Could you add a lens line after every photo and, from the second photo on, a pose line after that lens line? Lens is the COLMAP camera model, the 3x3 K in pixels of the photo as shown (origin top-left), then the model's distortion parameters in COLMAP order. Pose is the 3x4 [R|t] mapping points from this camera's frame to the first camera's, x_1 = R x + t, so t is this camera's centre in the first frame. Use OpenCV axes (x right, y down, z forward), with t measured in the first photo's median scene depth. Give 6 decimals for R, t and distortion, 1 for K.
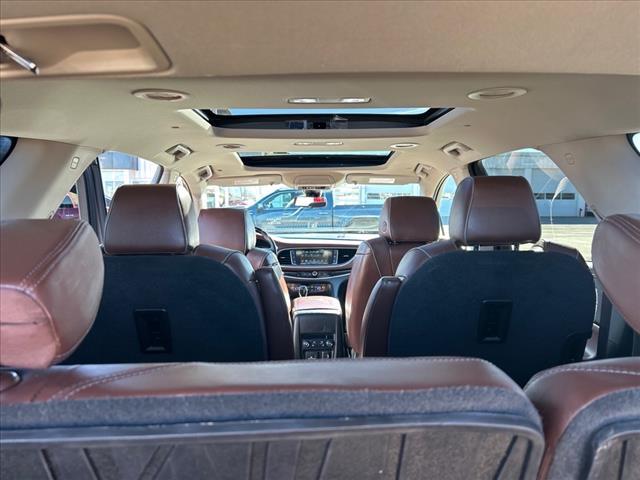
lens RADIAL K [[505.8, 0, 320.0], [0, 505.8, 240.0], [0, 0, 1]] dist [0.050539, -0.001147]
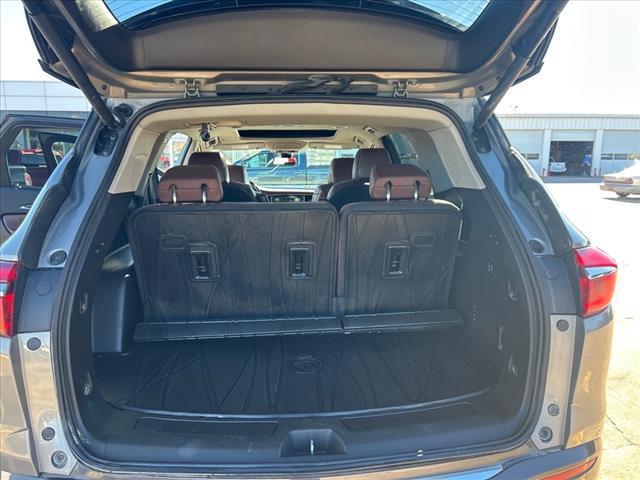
lens RADIAL K [[505.8, 0, 320.0], [0, 505.8, 240.0], [0, 0, 1]] dist [0.050539, -0.001147]
pose [[0.998888, -0.006788, 0.046650, 0.013209], [0.003170, 0.997012, 0.077184, 0.038634], [-0.047035, -0.076950, 0.995925, -0.477548]]
